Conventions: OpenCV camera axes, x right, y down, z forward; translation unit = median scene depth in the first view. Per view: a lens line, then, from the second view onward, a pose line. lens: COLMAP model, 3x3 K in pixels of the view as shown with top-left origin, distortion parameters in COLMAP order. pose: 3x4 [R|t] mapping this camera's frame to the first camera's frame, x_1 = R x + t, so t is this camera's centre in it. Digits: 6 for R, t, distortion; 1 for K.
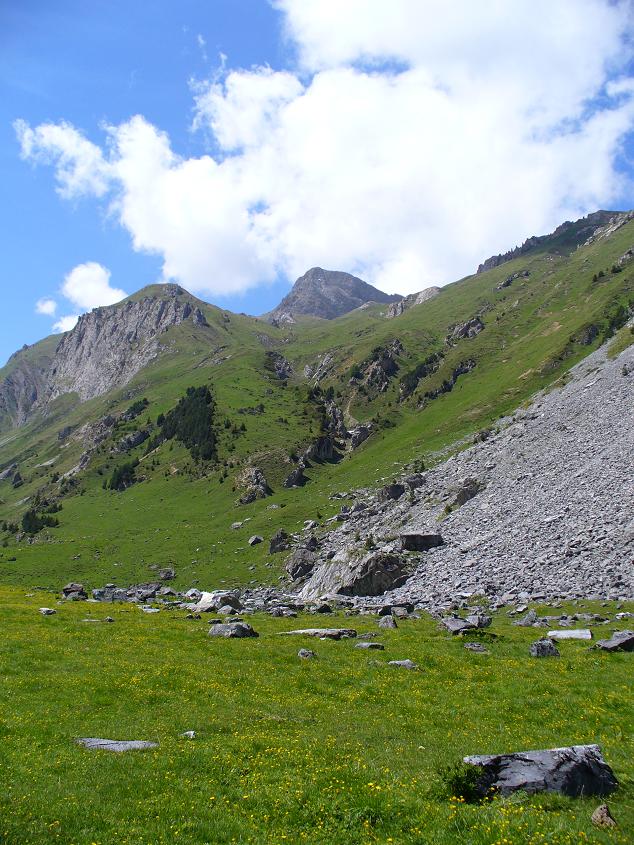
lens RADIAL K [[961.5, 0, 315.5], [0, 961.5, 416.8], [0, 0, 1]] dist [-0.278936, 0.434471]
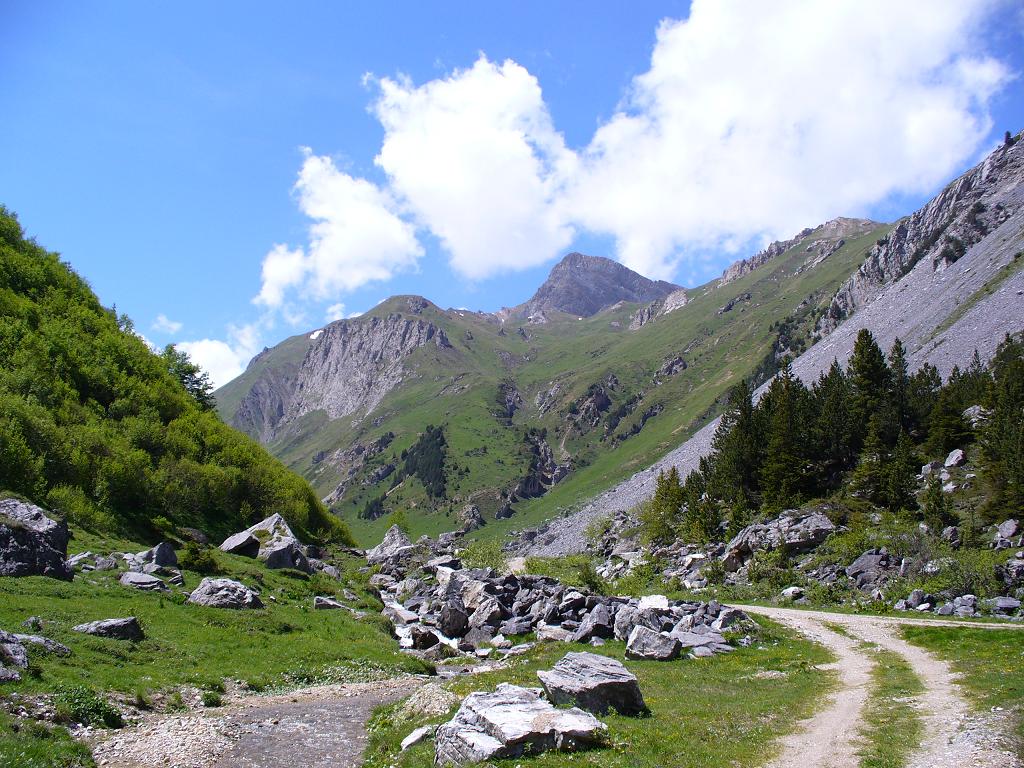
lens RADIAL K [[1165.2, 0, 504.0], [0, 1165.2, 383.4], [0, 0, 1]] dist [-0.278936, 0.434471]
pose [[0.996290, -0.021403, -0.083356, 0.089470], [0.020579, 0.999731, -0.010735, -0.073312], [0.083564, 0.008980, 0.996462, -0.458162]]
